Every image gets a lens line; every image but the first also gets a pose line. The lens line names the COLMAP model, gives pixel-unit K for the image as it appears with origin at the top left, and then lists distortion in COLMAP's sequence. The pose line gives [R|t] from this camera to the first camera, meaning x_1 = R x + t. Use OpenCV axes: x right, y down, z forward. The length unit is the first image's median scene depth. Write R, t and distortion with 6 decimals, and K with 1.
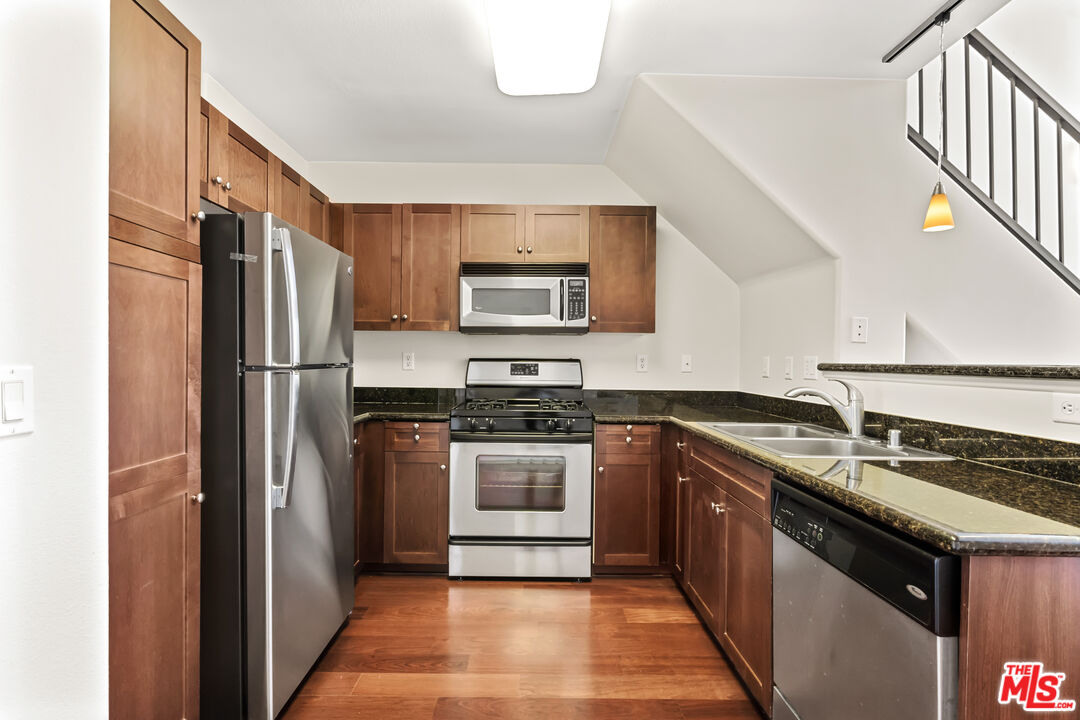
lens RADIAL K [[487.5, 0, 539.9], [0, 487.5, 354.1], [0, 0, 1]] dist [0.000698, 0.000336]
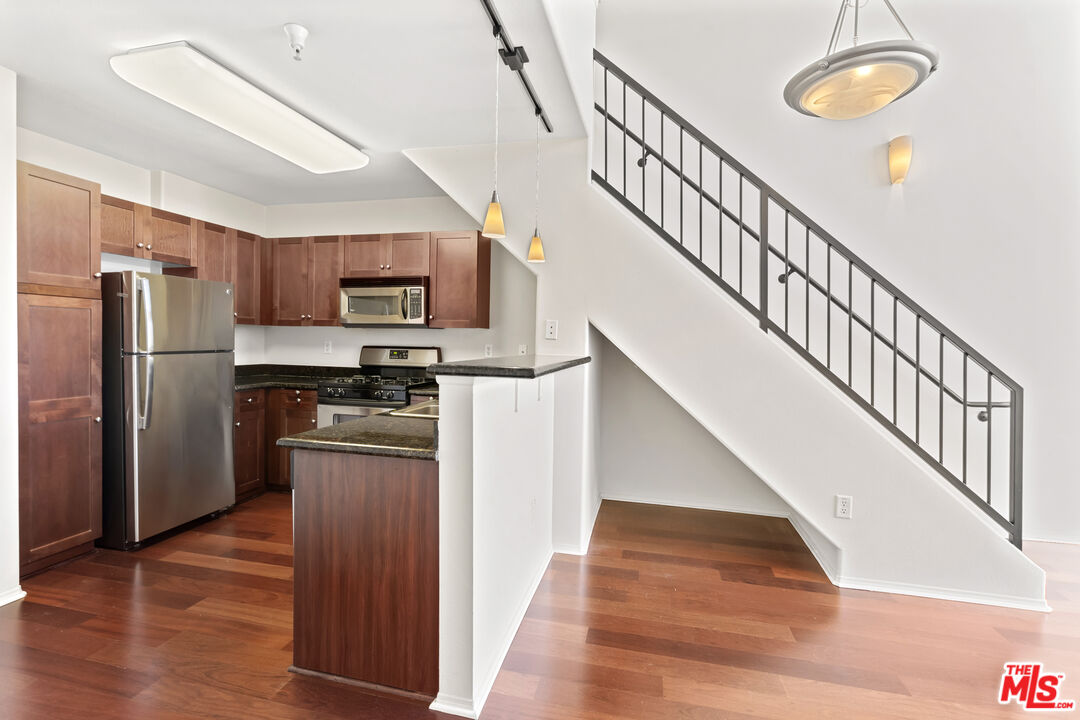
lens RADIAL K [[487.5, 0, 526.7], [0, 487.5, 342.3], [0, 0, 1]] dist [0.000698, 0.000336]
pose [[0.971806, 0.009438, -0.235594, 0.760285], [-0.006169, 0.999874, 0.014606, -0.028998], [0.235703, -0.012741, 0.971742, -0.262809]]
